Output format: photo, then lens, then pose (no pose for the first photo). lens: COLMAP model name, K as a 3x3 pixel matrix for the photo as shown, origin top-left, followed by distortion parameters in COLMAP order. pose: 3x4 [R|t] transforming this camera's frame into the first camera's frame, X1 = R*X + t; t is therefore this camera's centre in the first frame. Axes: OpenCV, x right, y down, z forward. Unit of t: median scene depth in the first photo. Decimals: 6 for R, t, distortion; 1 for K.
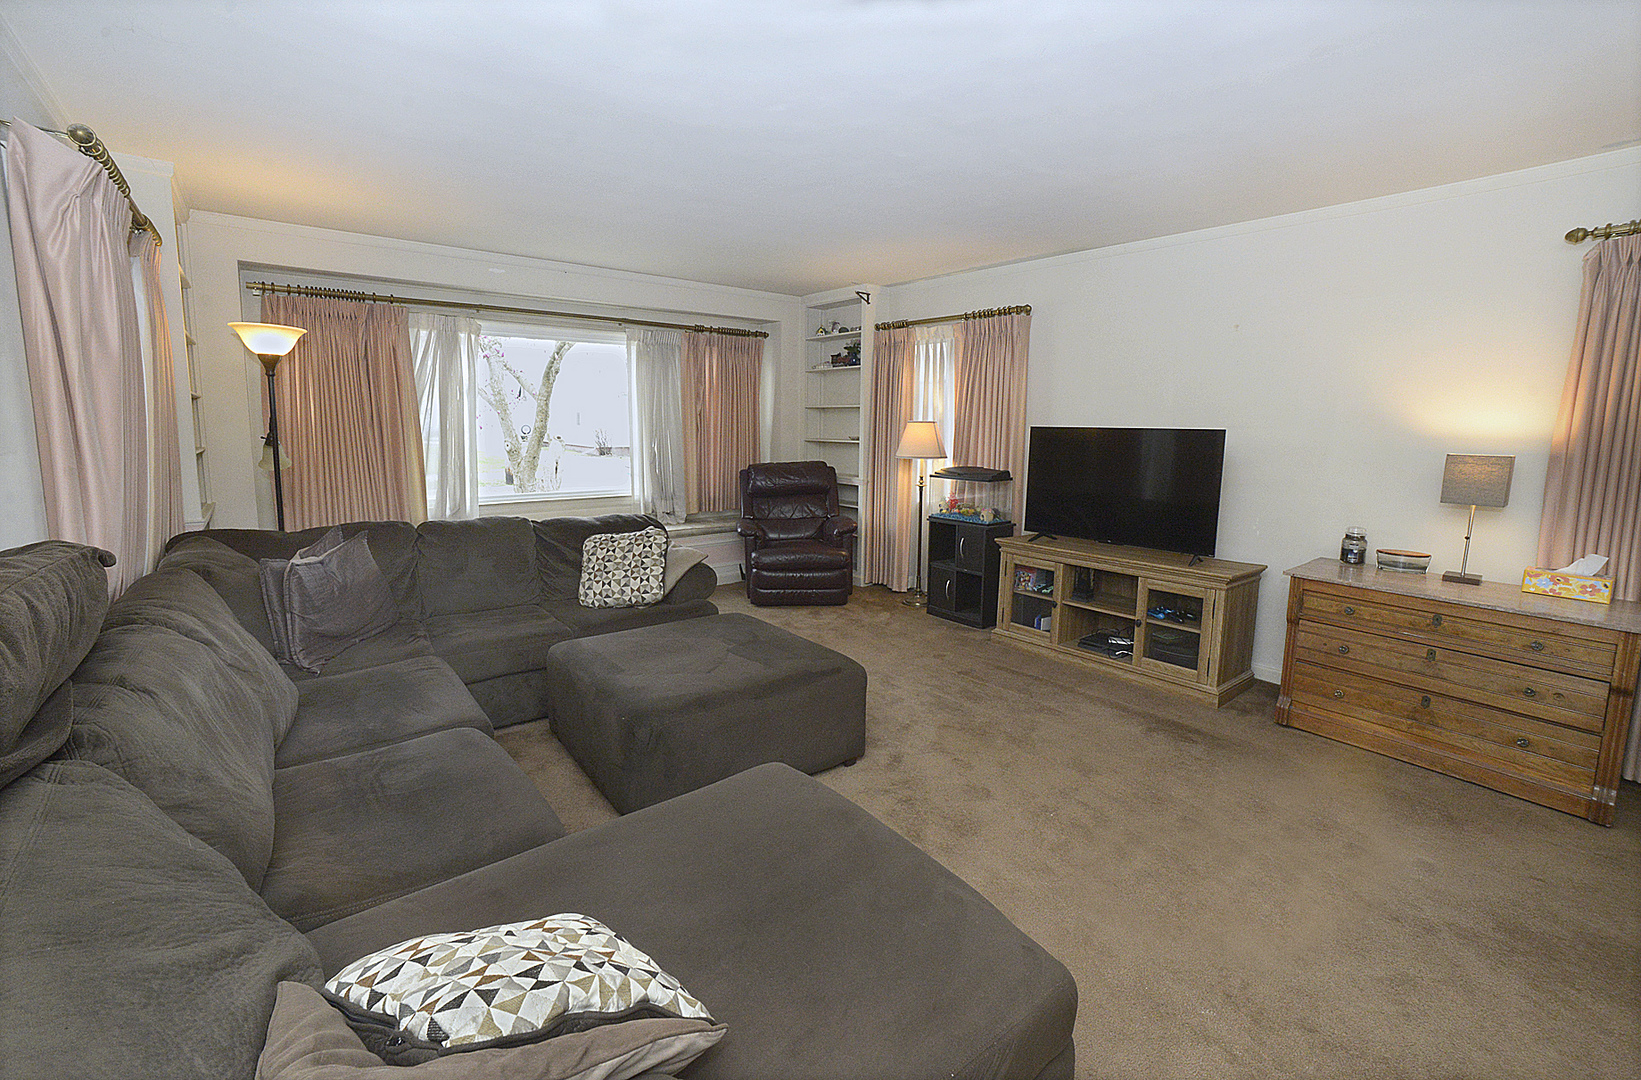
lens RADIAL K [[711.3, 0, 820.5], [0, 711.3, 540.0], [0, 0, 1]] dist [0.000304, 0.000055]
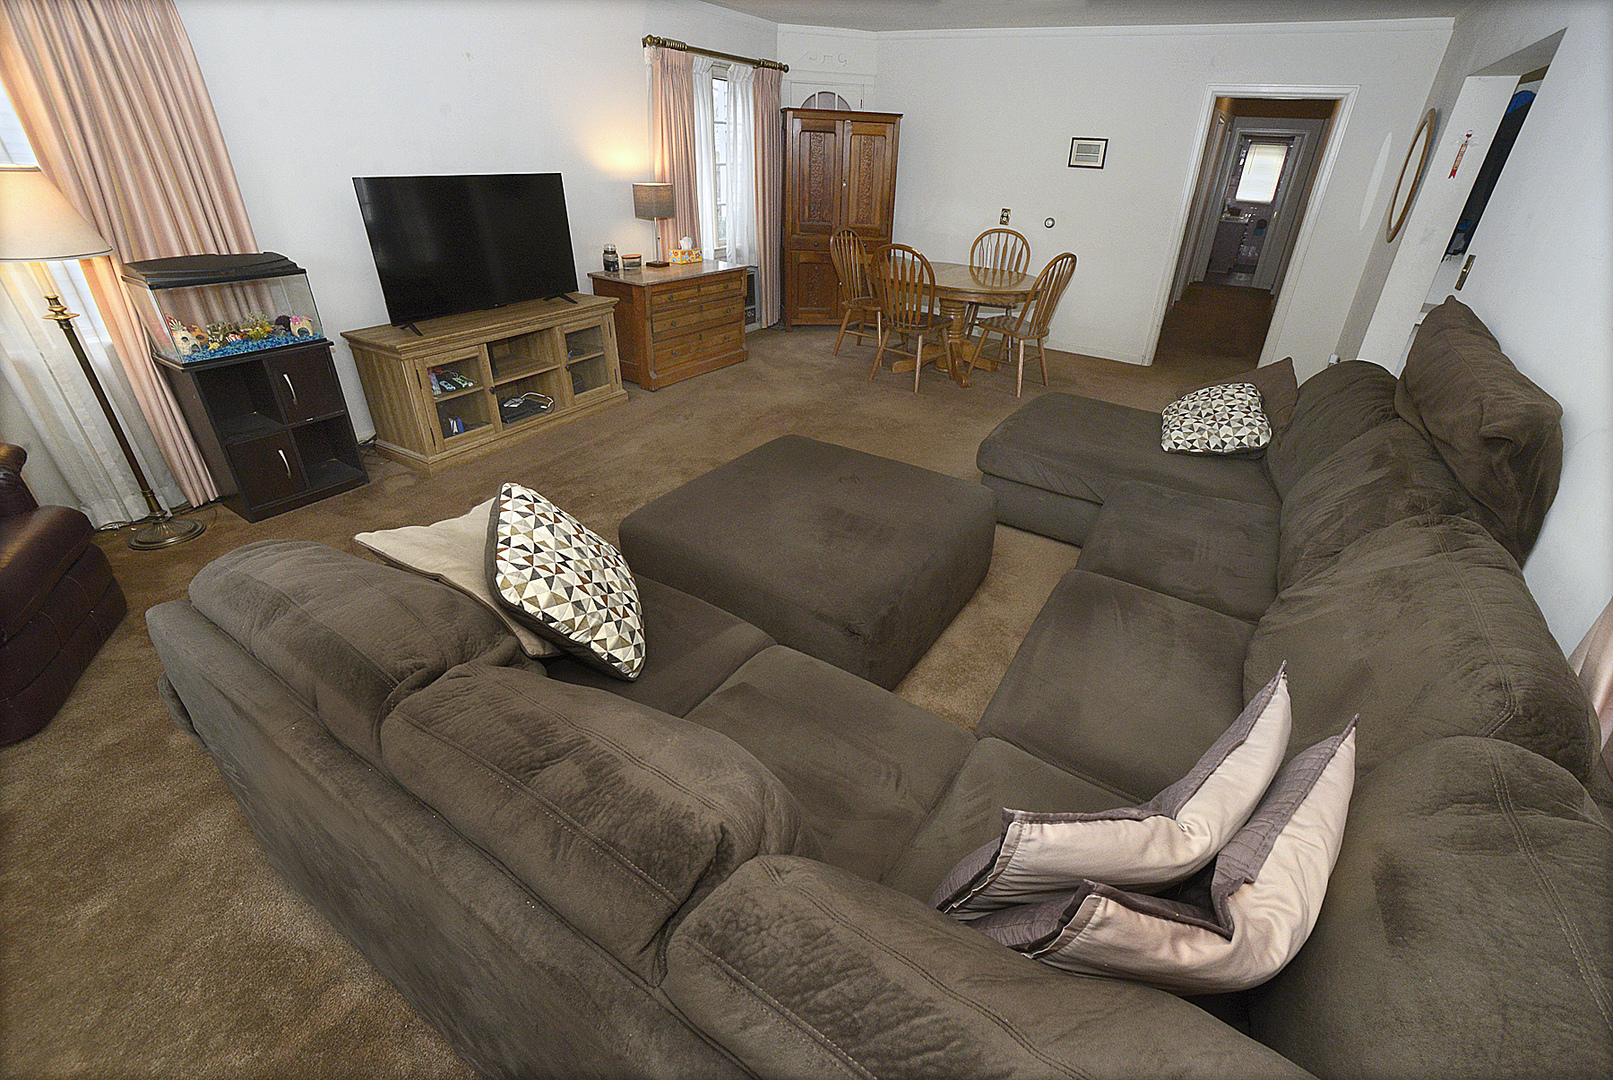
lens RADIAL K [[698.3, 0, 806.5], [0, 698.3, 540.0], [0, 0, 1]] dist [-0.000806, -0.000158]
pose [[-0.357304, -0.459141, 0.813341, -0.673999], [0.142255, 0.833913, 0.533247, -0.180226], [-0.923091, 0.306233, -0.232646, 0.945285]]
